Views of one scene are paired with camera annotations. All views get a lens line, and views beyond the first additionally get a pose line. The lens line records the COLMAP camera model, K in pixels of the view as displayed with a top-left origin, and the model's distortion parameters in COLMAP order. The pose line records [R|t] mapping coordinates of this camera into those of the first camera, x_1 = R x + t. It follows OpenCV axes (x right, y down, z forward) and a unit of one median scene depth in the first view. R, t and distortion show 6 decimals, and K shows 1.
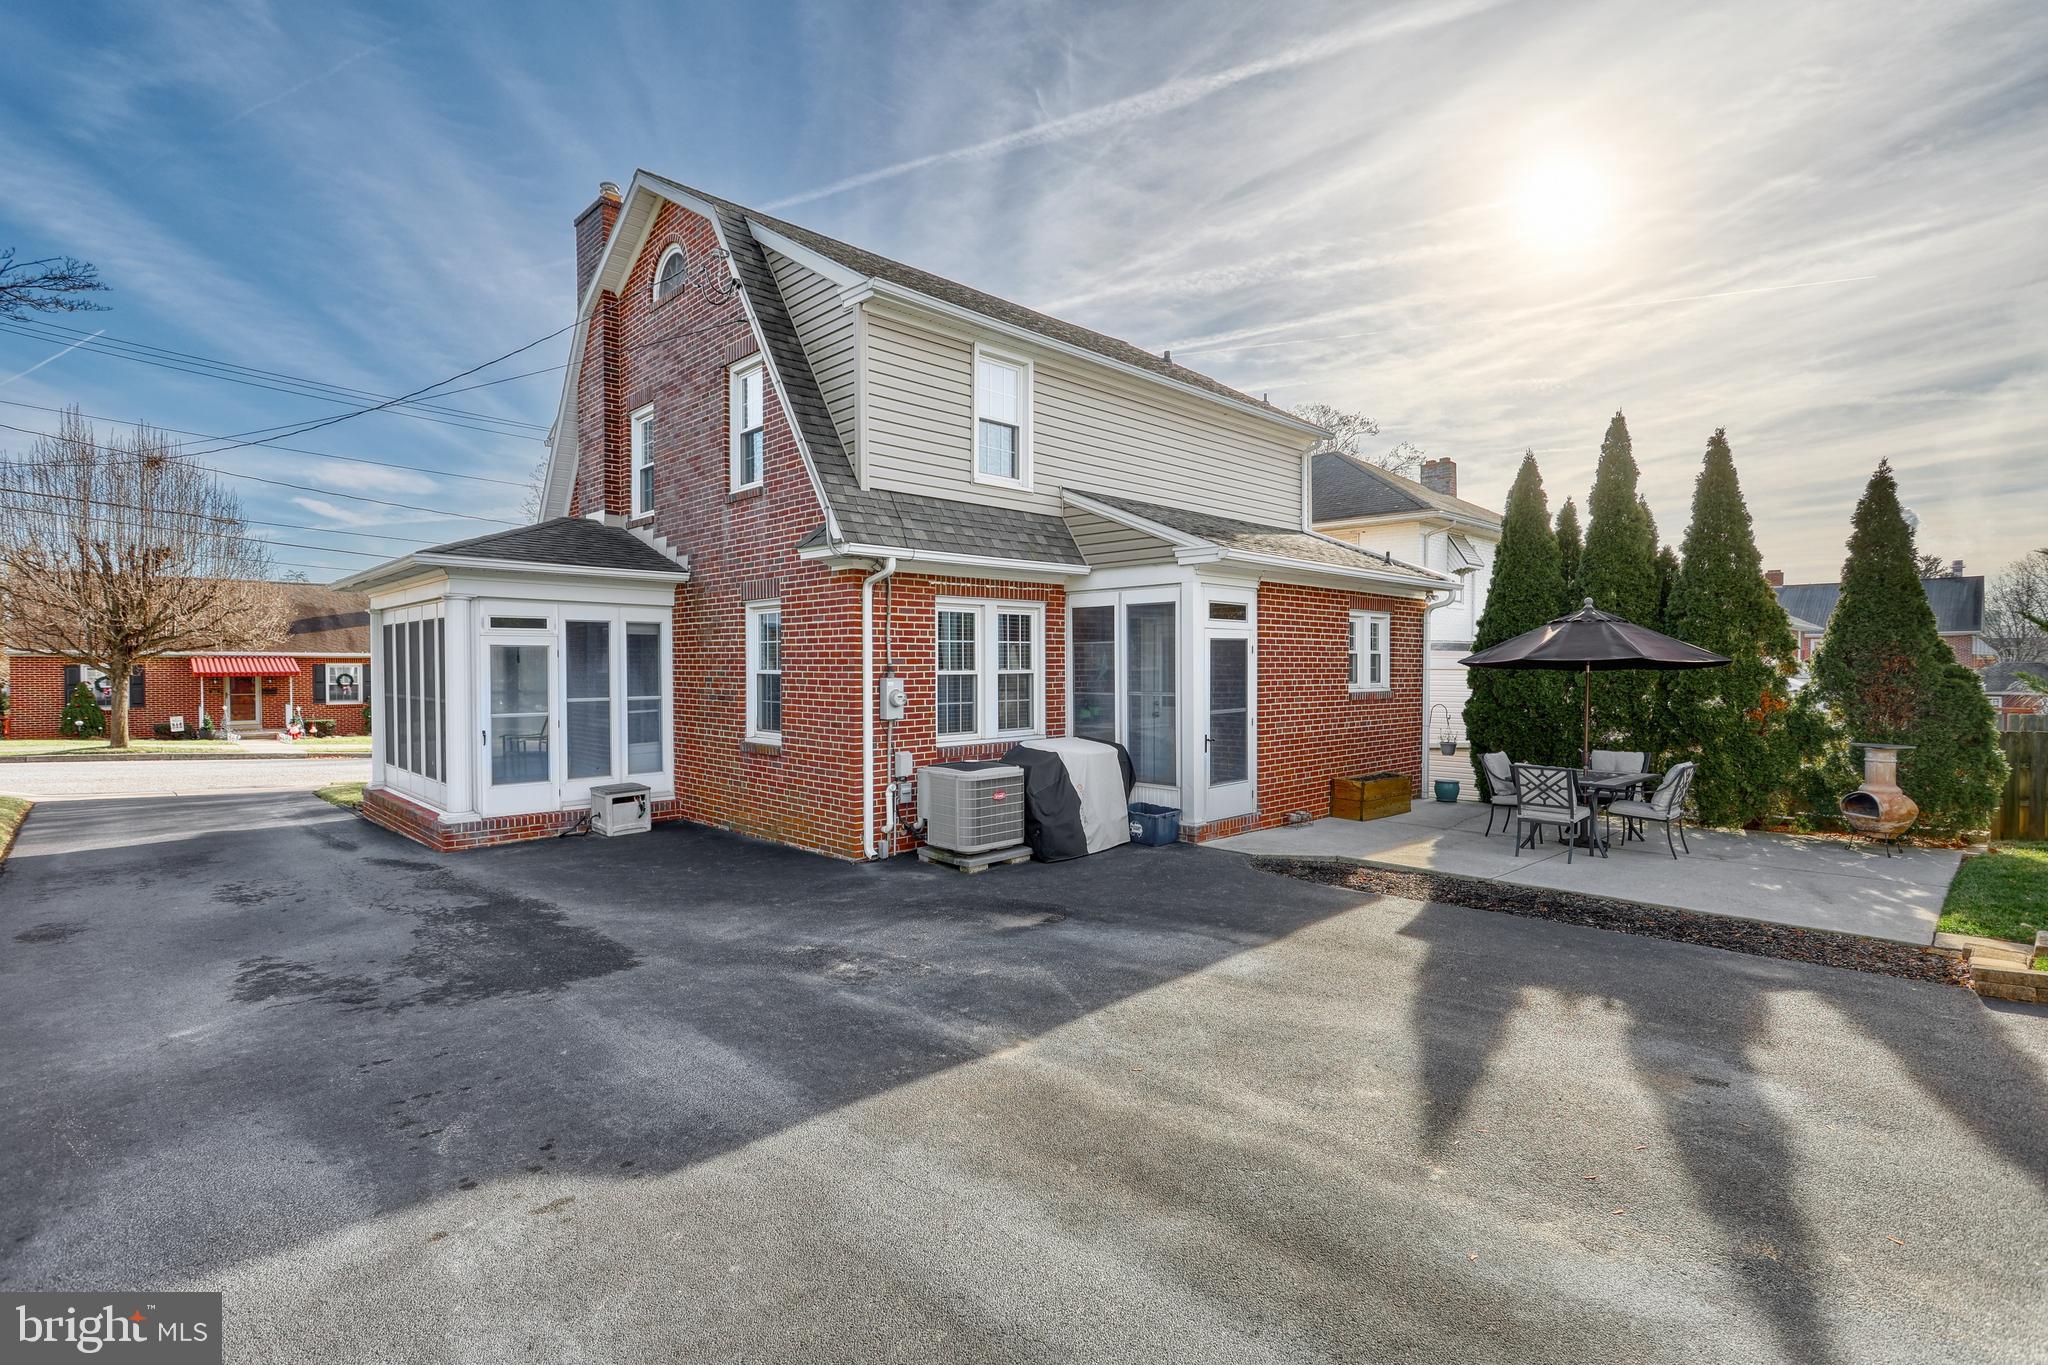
lens RADIAL K [[964.3, 0, 1018.3], [0, 964.3, 676.2], [0, 0, 1]] dist [-0.003828, 0.000997]
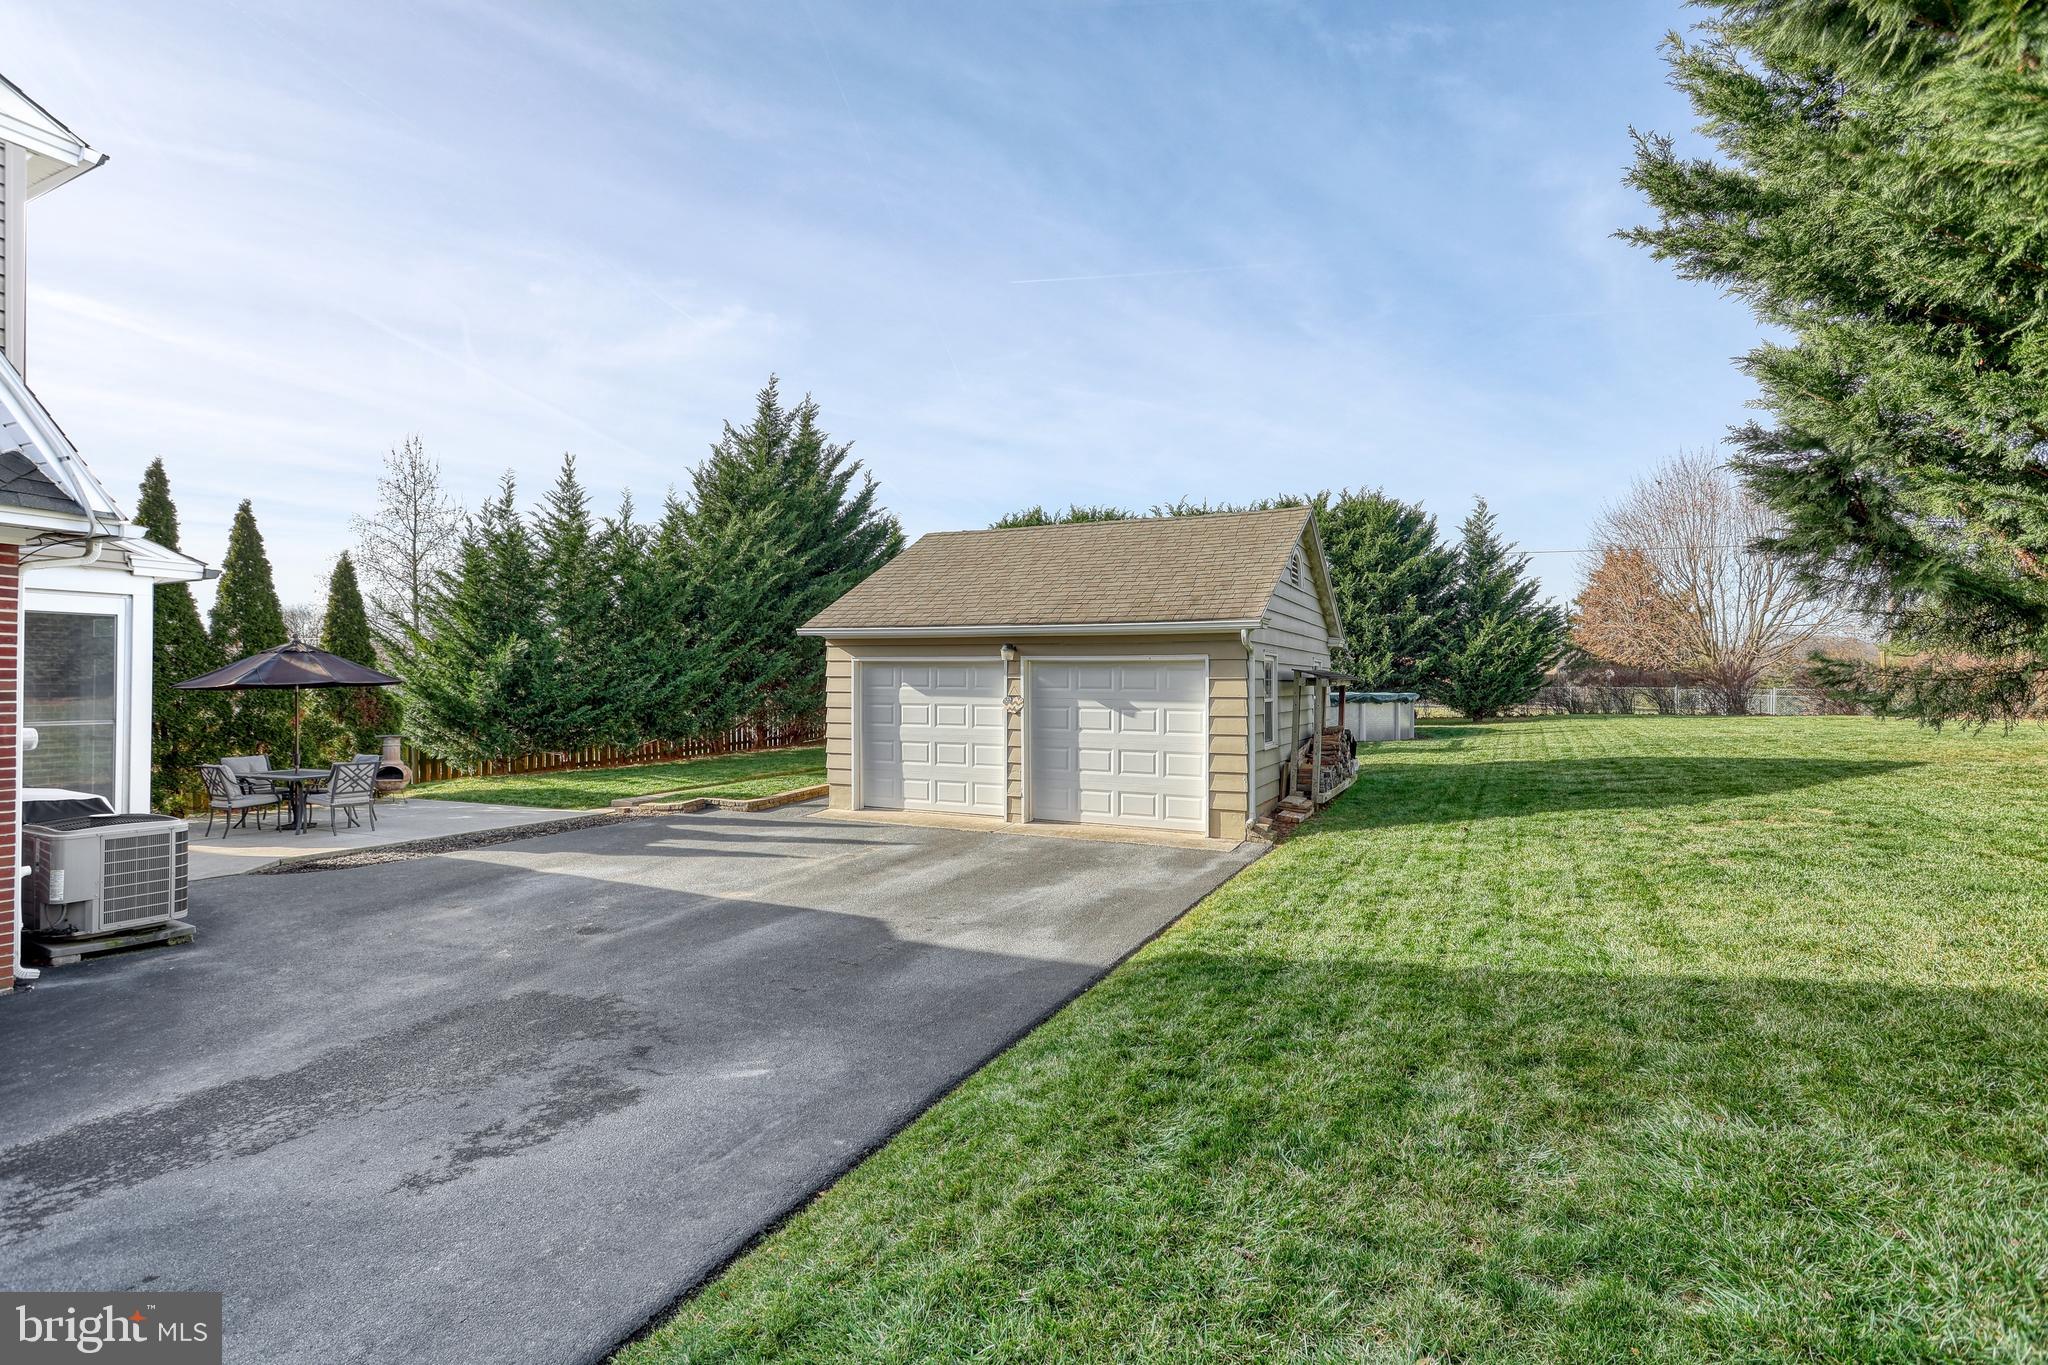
lens RADIAL K [[964.3, 0, 1028.4], [0, 964.3, 677.9], [0, 0, 1]] dist [-0.003828, 0.000997]
pose [[-0.346575, 0.004752, 0.938010, -0.927831], [0.003297, 0.999987, -0.003847, -0.013336], [-0.938016, 0.001760, -0.346586, 0.526404]]
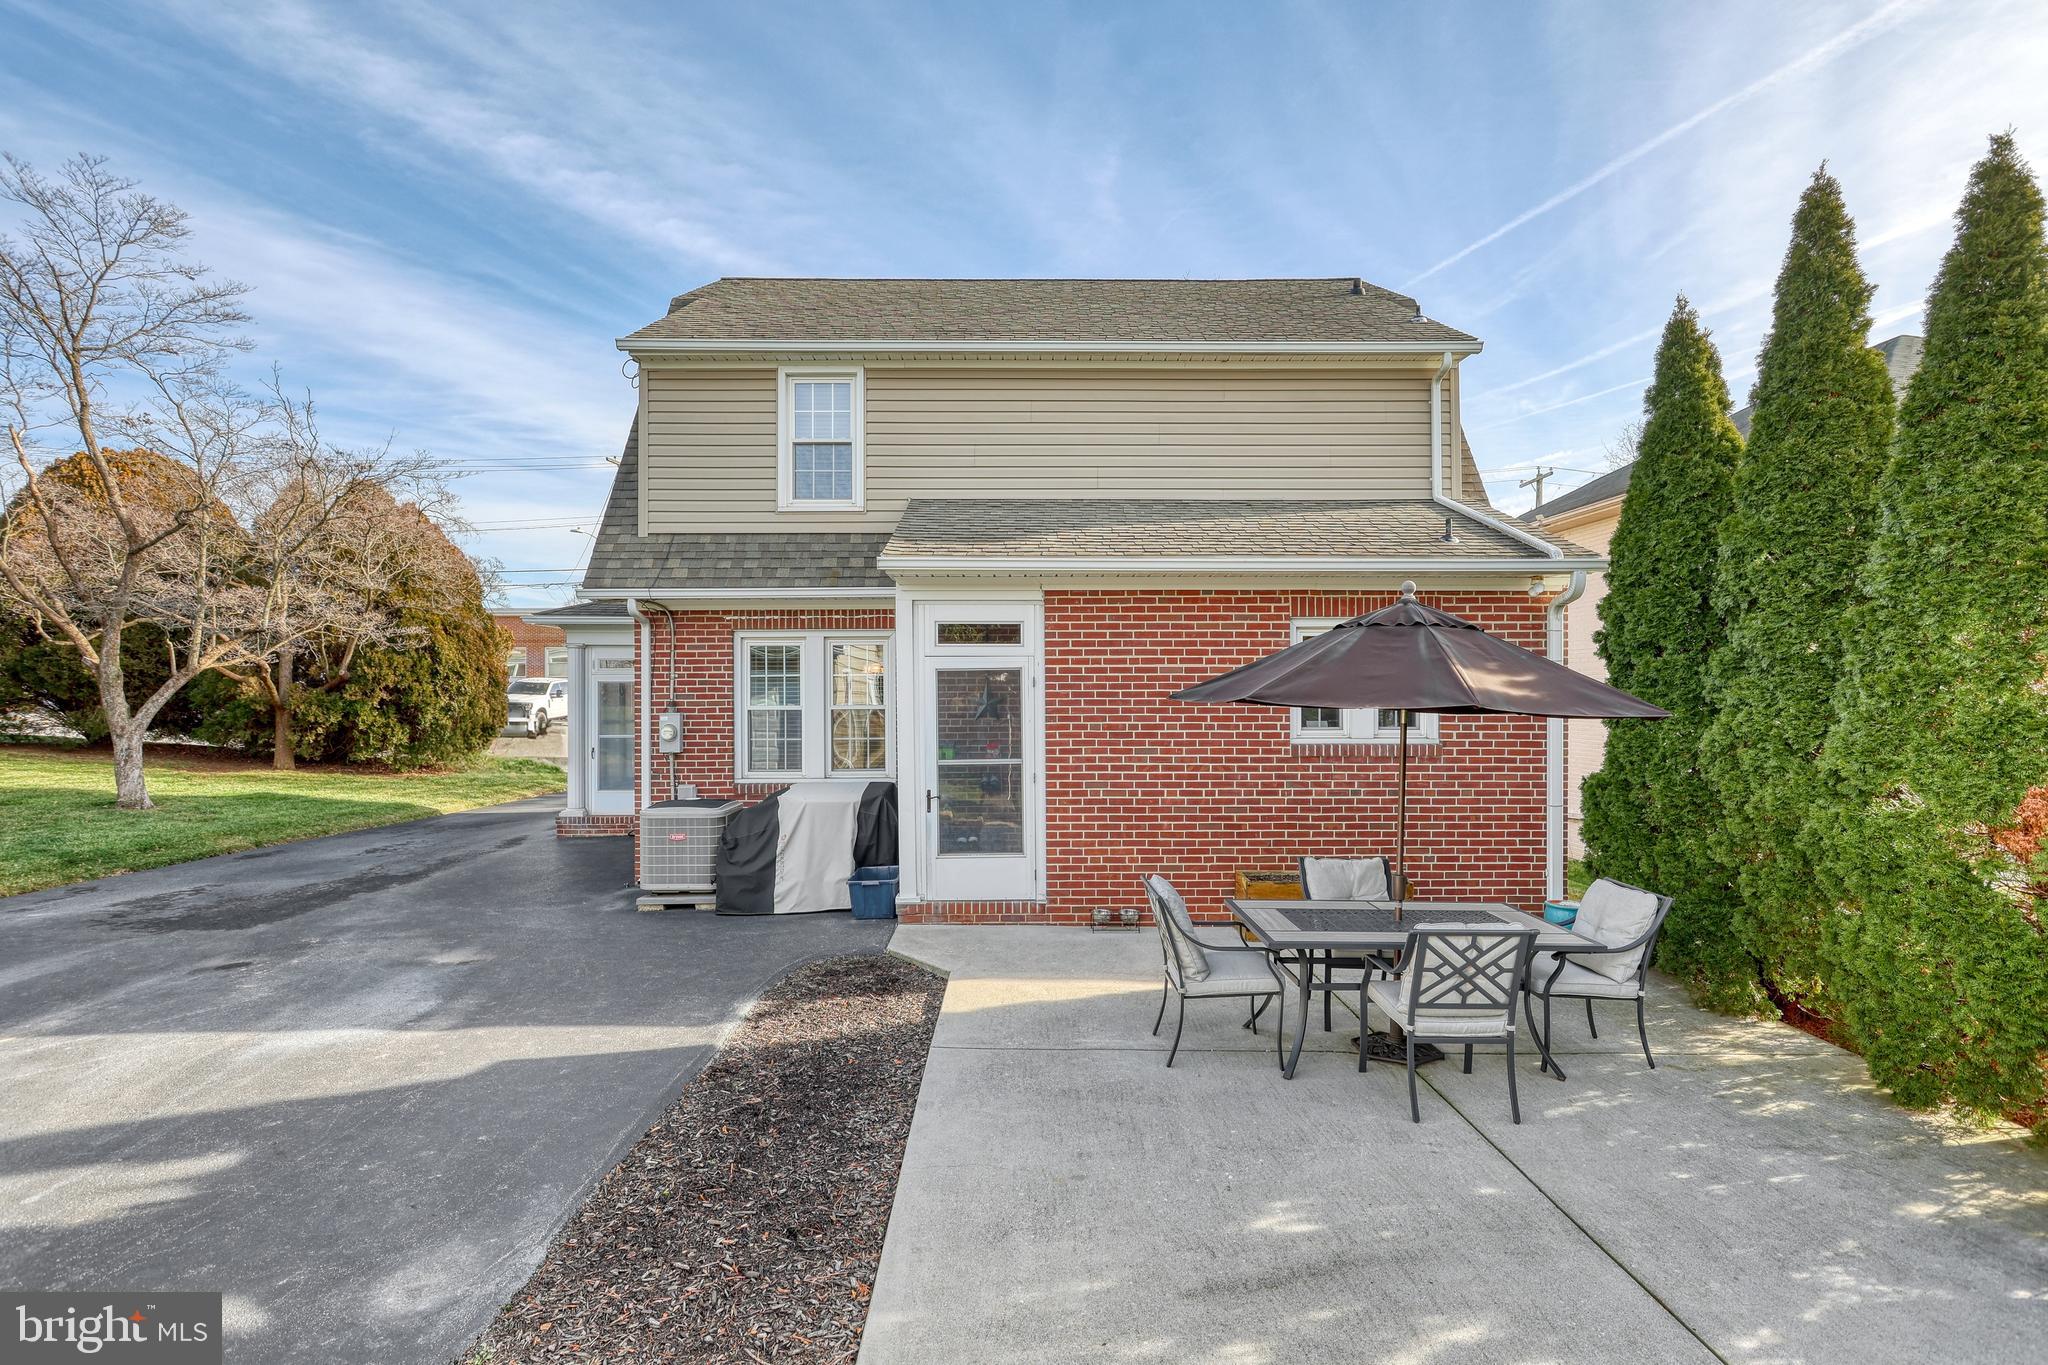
lens RADIAL K [[964.3, 0, 1016.1], [0, 964.3, 681.2], [0, 0, 1]] dist [-0.003828, 0.000997]
pose [[0.726196, -0.006475, -0.687457, 0.795201], [-0.005915, 0.999860, -0.015666, -0.017134], [0.687462, 0.015443, 0.726056, 0.468713]]
